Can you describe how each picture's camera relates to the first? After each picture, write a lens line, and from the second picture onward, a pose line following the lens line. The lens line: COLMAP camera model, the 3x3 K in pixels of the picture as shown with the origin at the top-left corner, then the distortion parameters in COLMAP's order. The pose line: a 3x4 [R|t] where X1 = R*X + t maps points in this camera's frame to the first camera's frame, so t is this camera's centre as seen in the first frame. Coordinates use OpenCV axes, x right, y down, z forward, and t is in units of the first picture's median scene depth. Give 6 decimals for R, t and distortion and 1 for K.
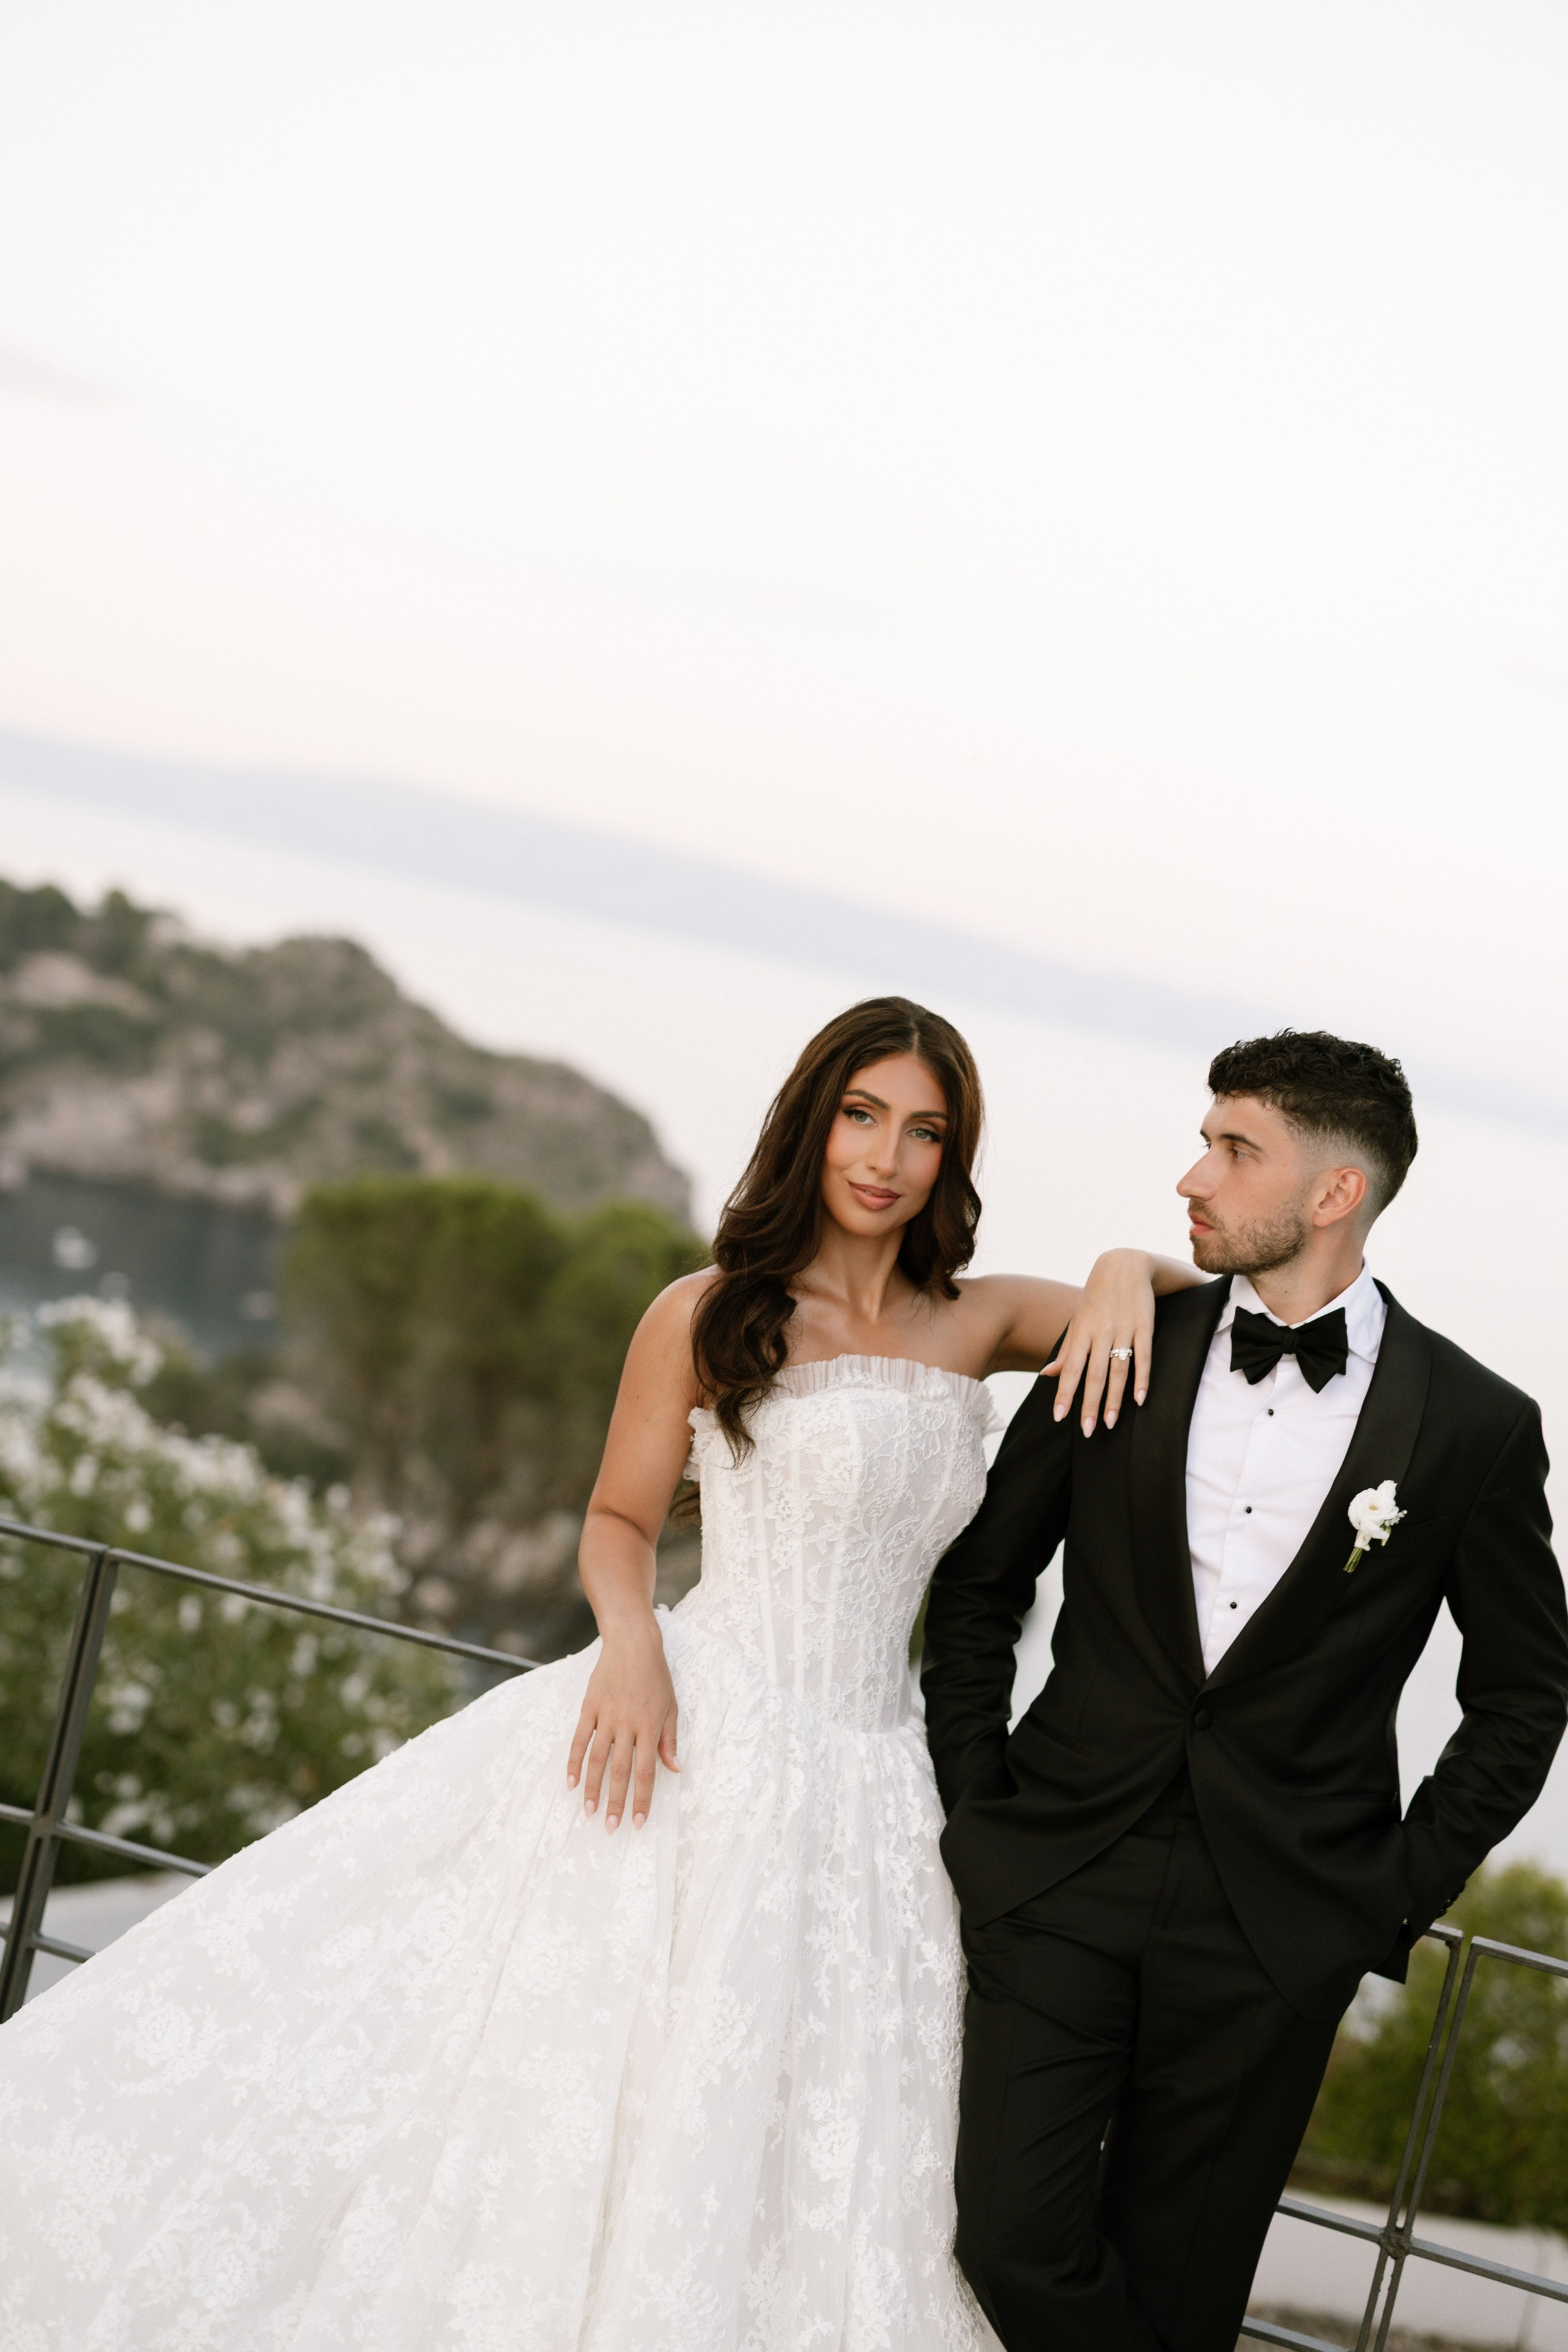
lens RADIAL K [[3443.5, 0, 784.0], [0, 3443.5, 1176.0], [0, 0, 1]] dist [0.016198, 0.072557]
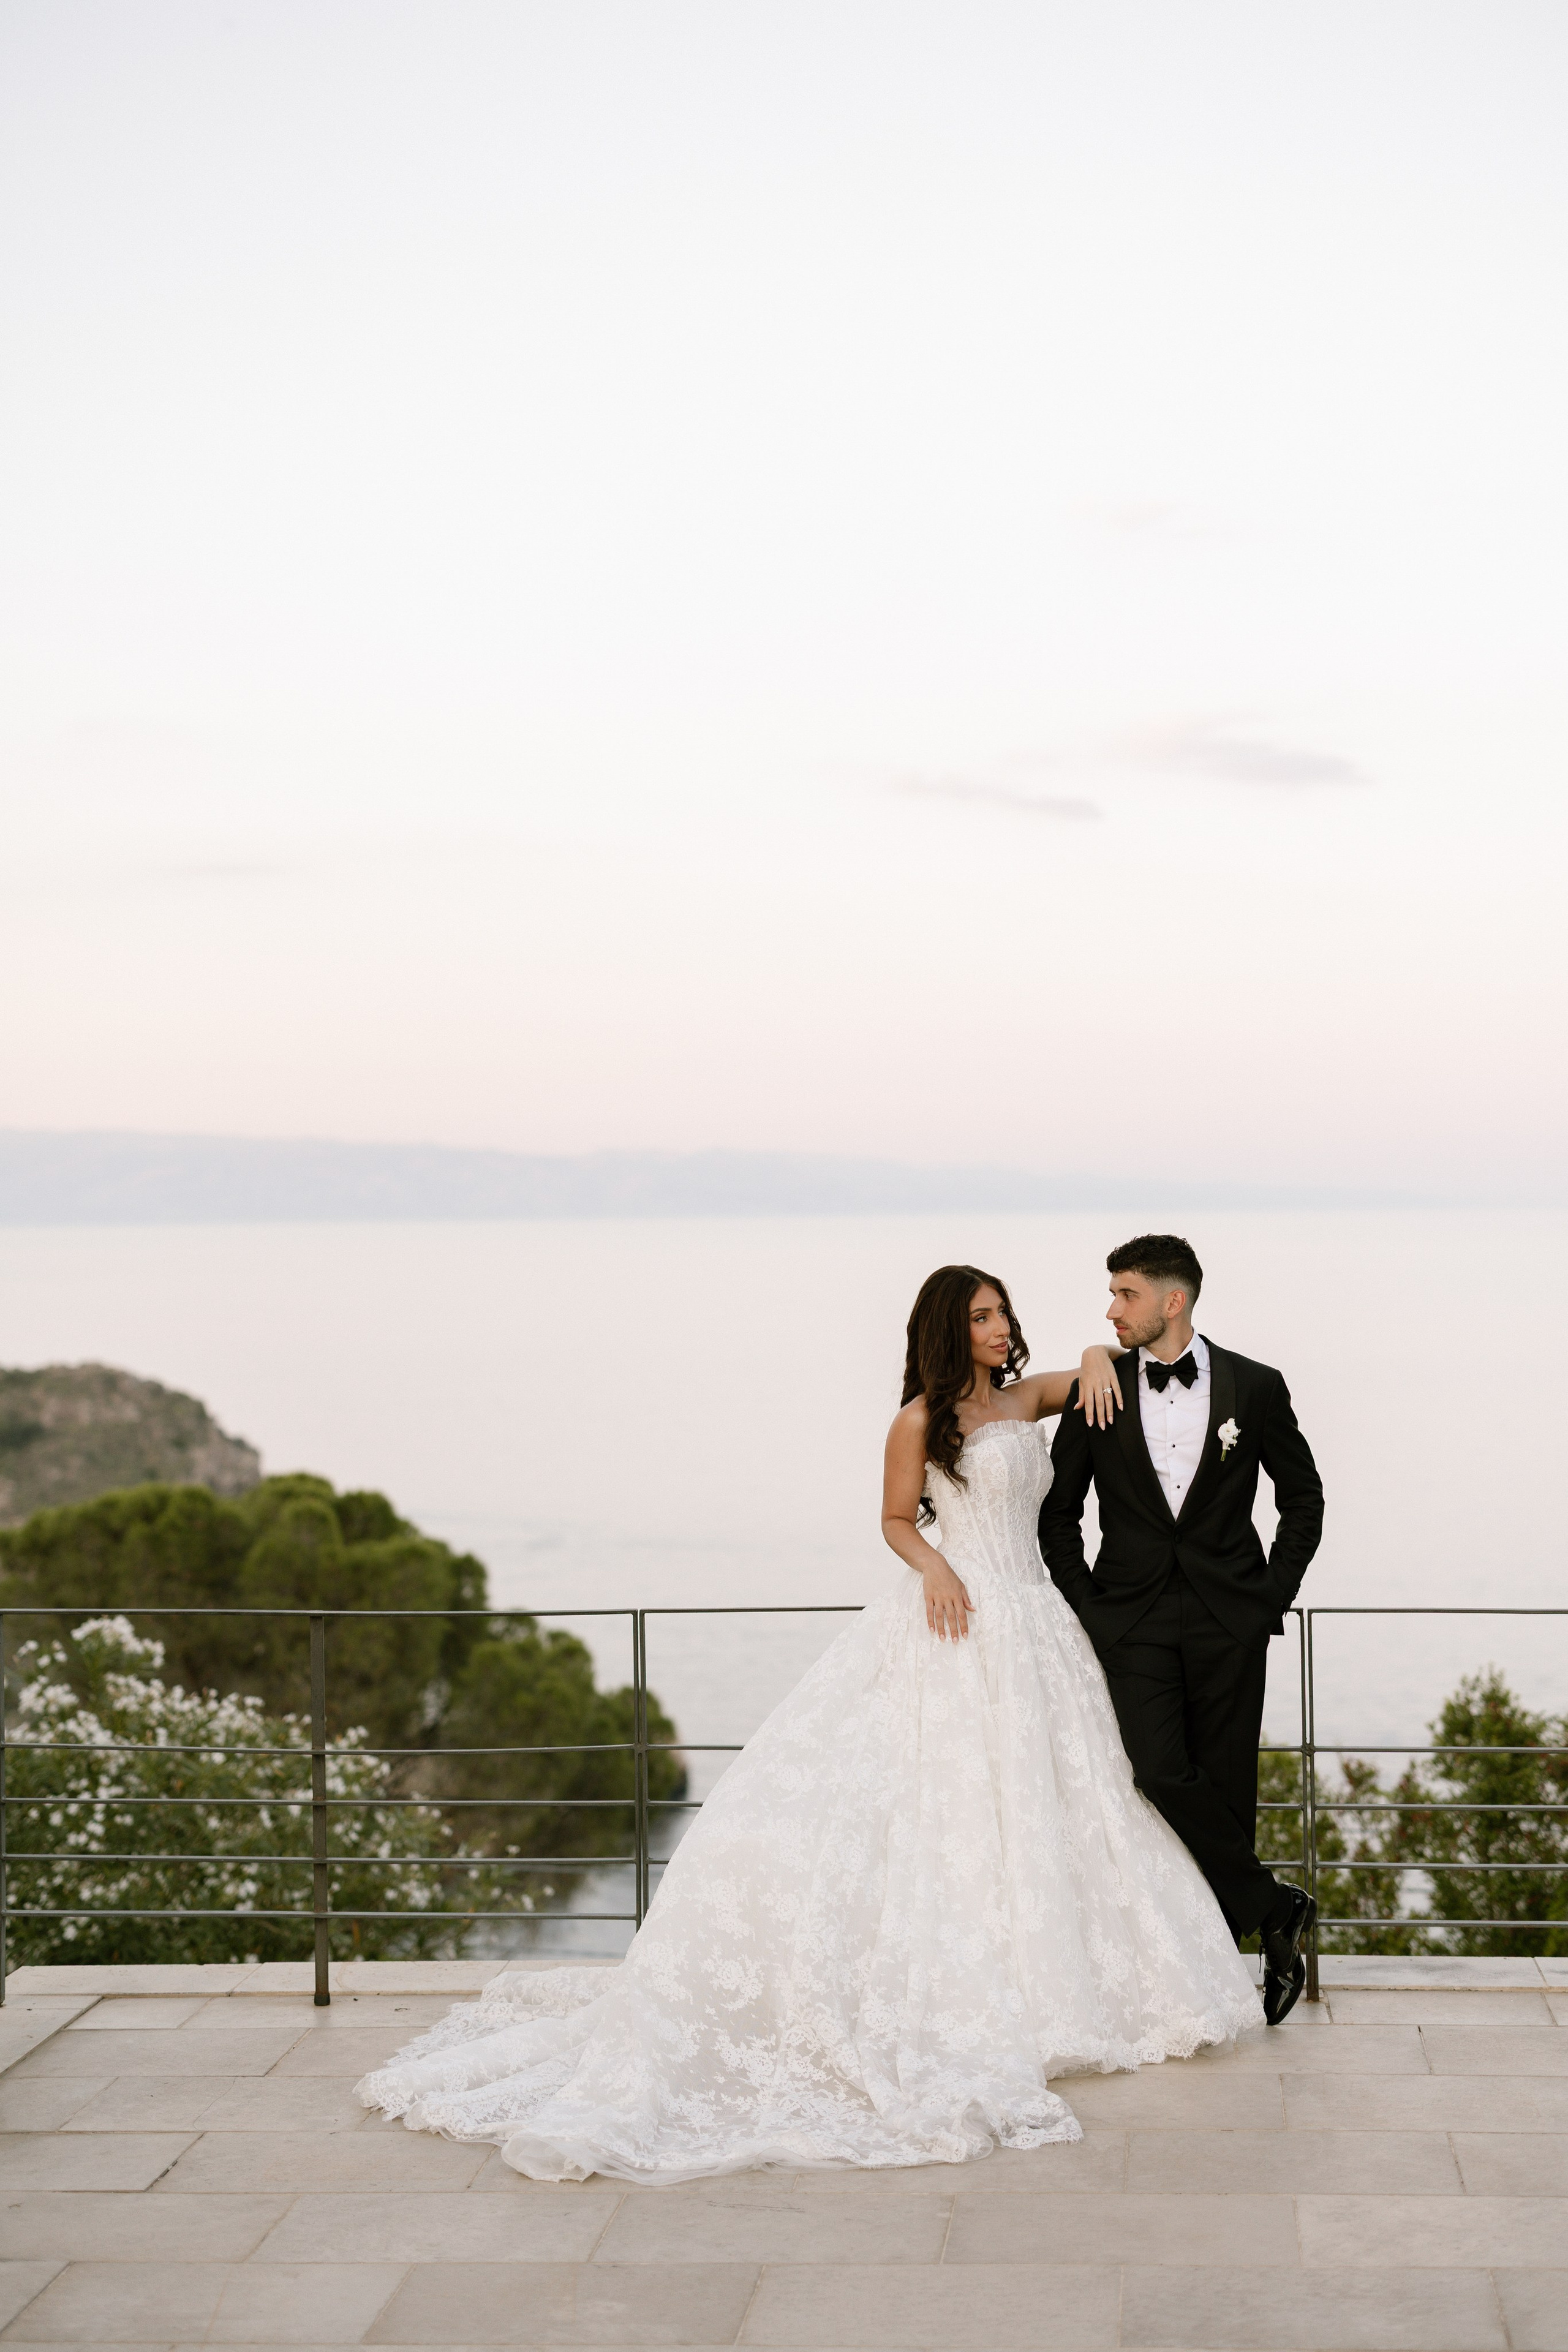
lens RADIAL K [[3443.5, 0, 784.0], [0, 3443.5, 1176.0], [0, 0, 1]] dist [0.016198, 0.072557]
pose [[0.962026, -0.231668, 0.144349, -0.399099], [0.239394, 0.970161, -0.038433, -0.050621], [-0.131138, 0.071530, 0.988780, -1.229250]]
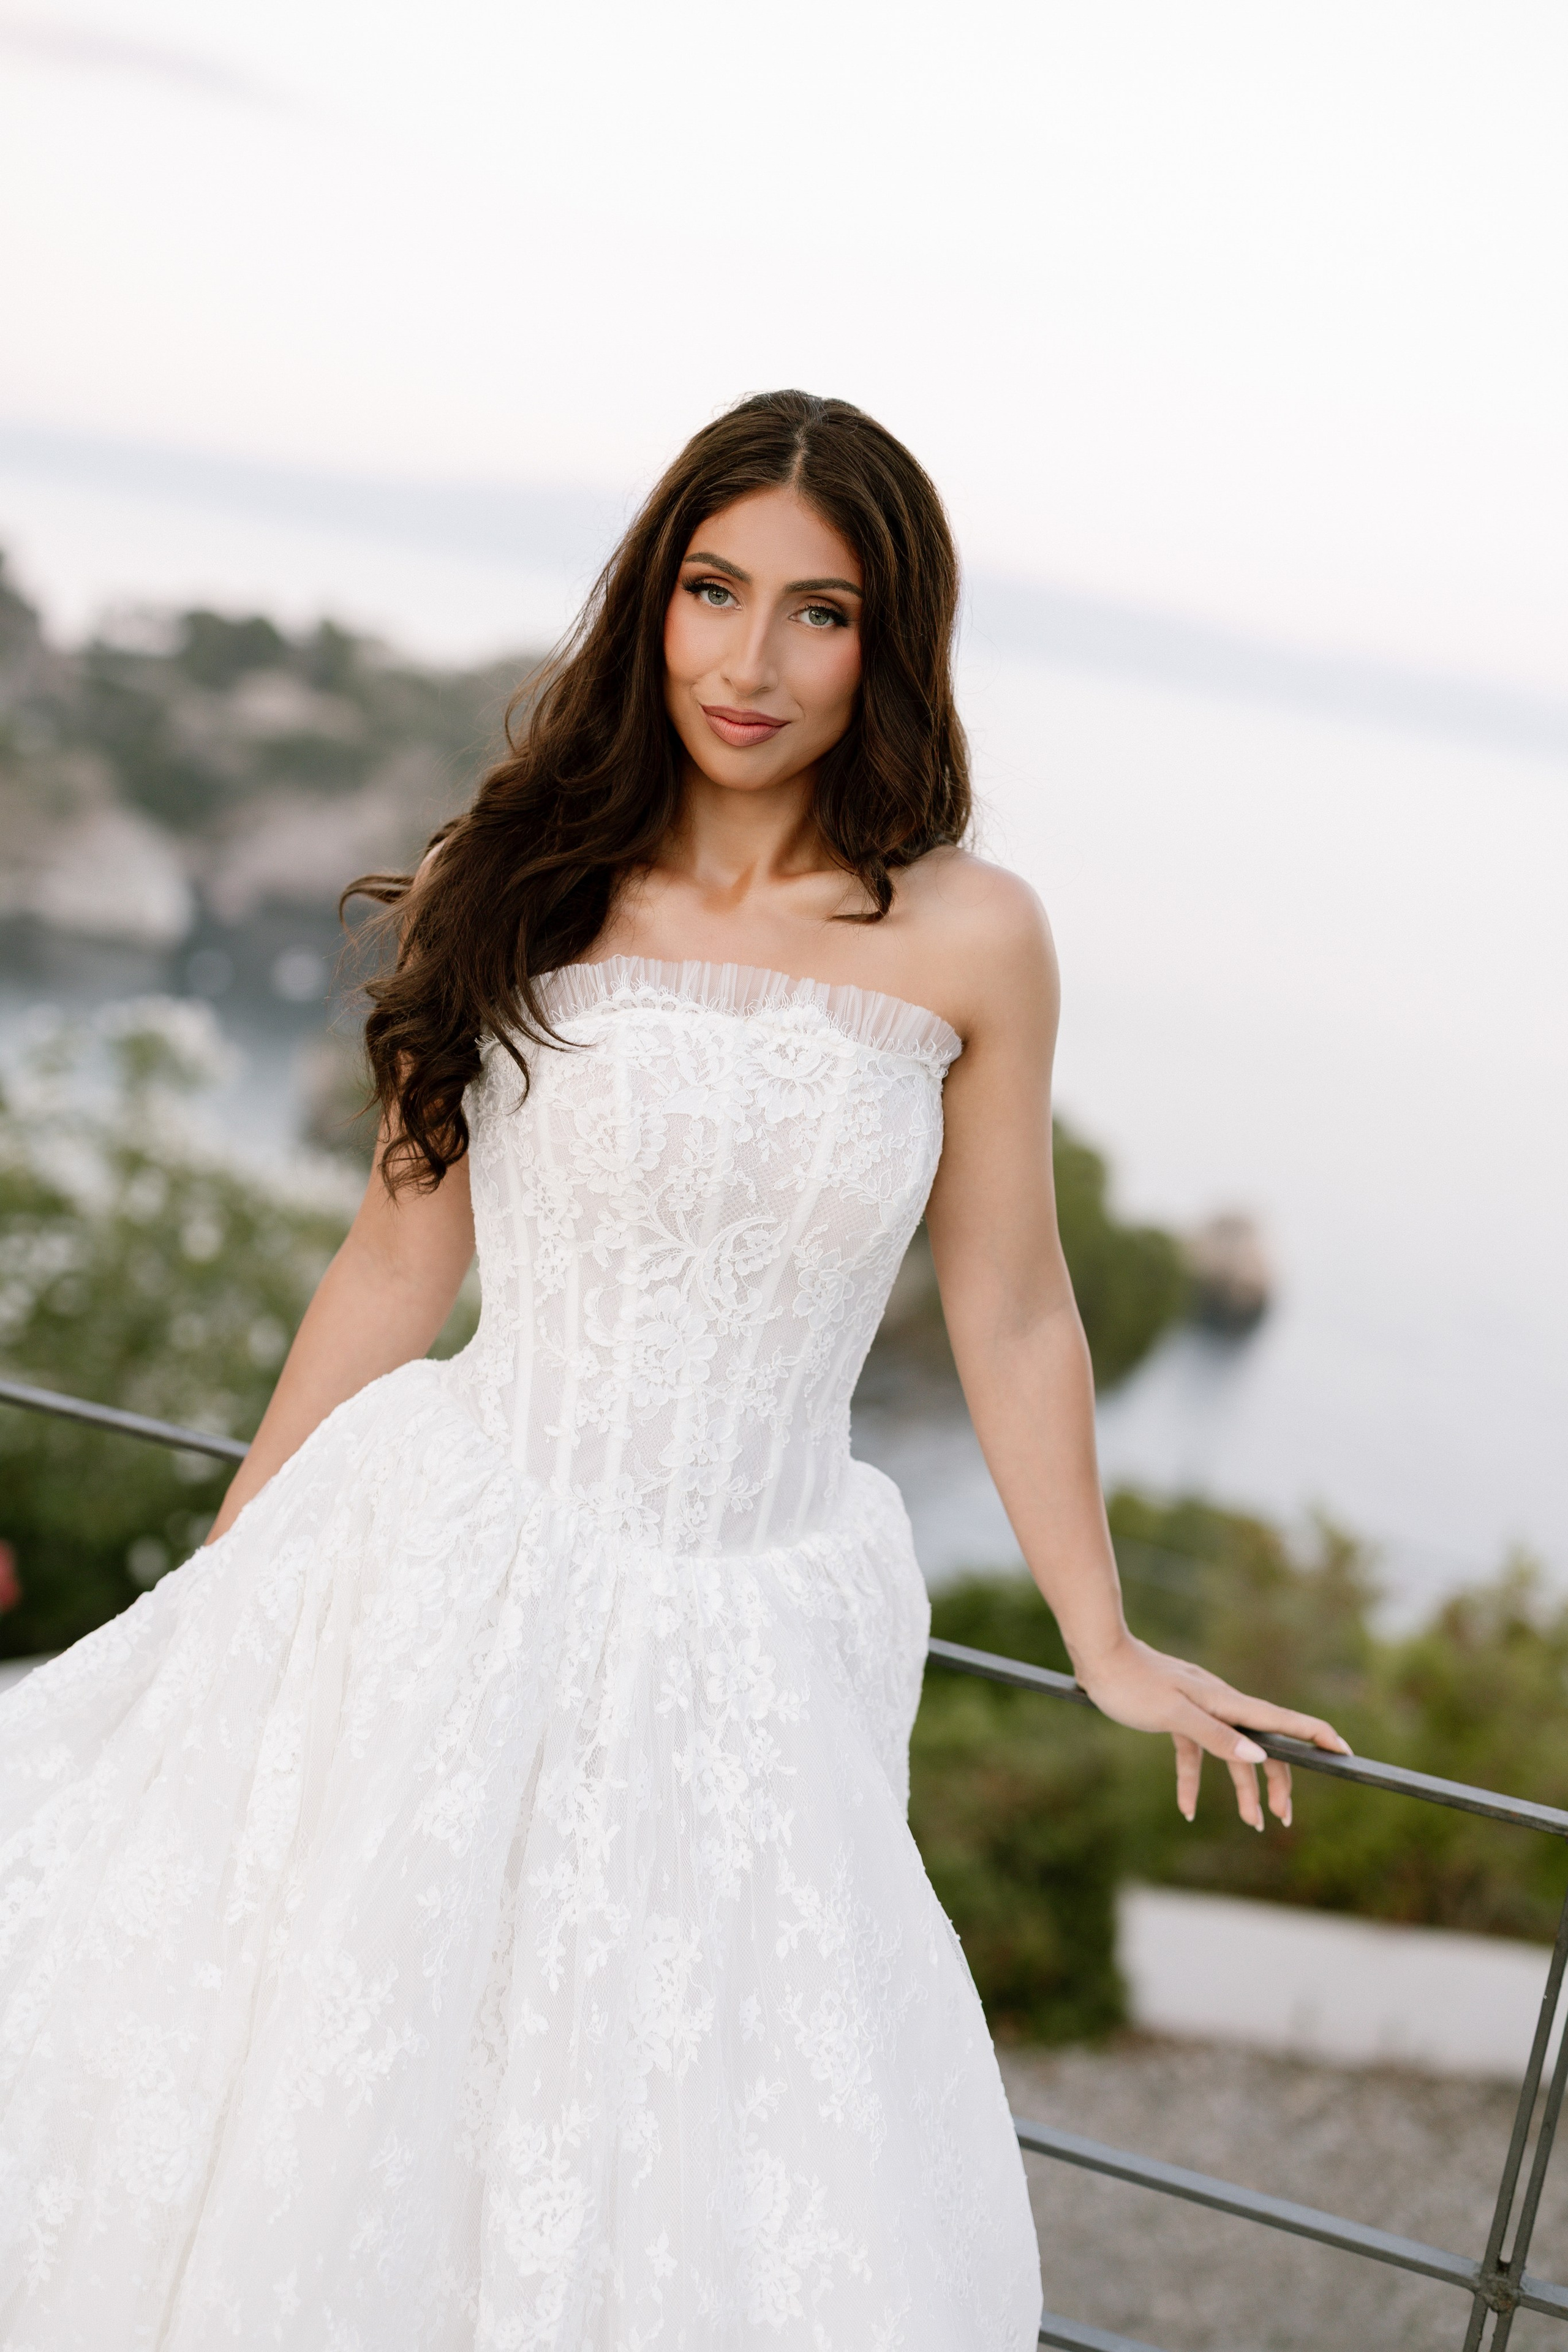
lens RADIAL K [[3161.2, 0, 783.6], [0, 3161.2, 1058.4], [0, 0, 1]] dist [0.032389, 0.062760]
pose [[0.930137, -0.014361, -0.366931, 0.256889], [0.016110, 0.999869, 0.001702, 0.070369], [0.366858, -0.007495, 0.930247, 0.471287]]
